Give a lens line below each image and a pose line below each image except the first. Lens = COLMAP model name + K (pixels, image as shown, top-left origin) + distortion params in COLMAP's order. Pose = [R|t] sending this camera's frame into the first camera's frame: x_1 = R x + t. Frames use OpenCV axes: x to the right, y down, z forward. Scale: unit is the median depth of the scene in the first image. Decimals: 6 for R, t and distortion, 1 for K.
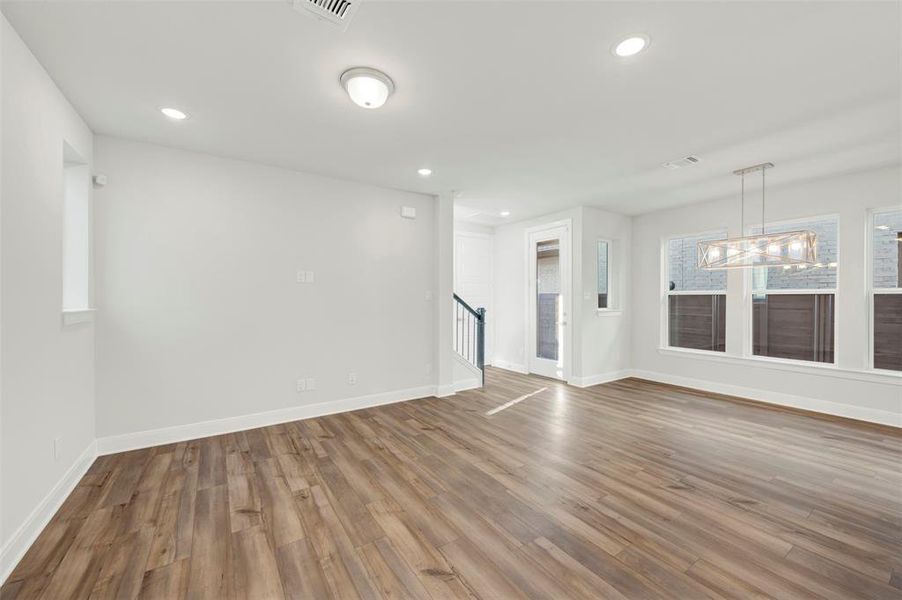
lens RADIAL K [[355.6, 0, 449.6], [0, 355.6, 298.7], [0, 0, 1]] dist [-0.000544, 0.000341]
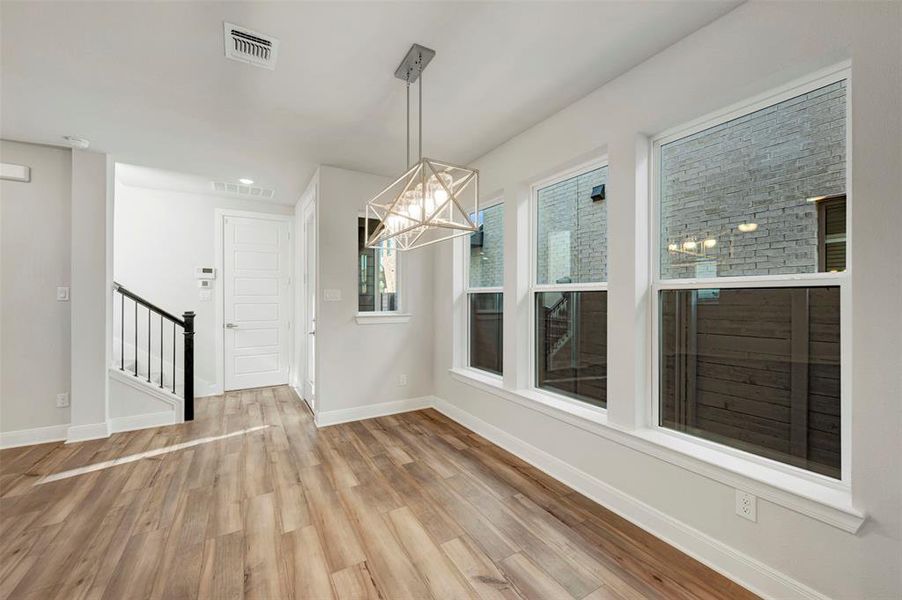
lens RADIAL K [[355.6, 0, 449.9], [0, 355.6, 297.7], [0, 0, 1]] dist [-0.000544, 0.000341]
pose [[0.998632, -0.000213, -0.052283, 0.715701], [0.000121, 0.999998, -0.001763, -0.000307], [0.052283, 0.001755, 0.998631, 0.345587]]
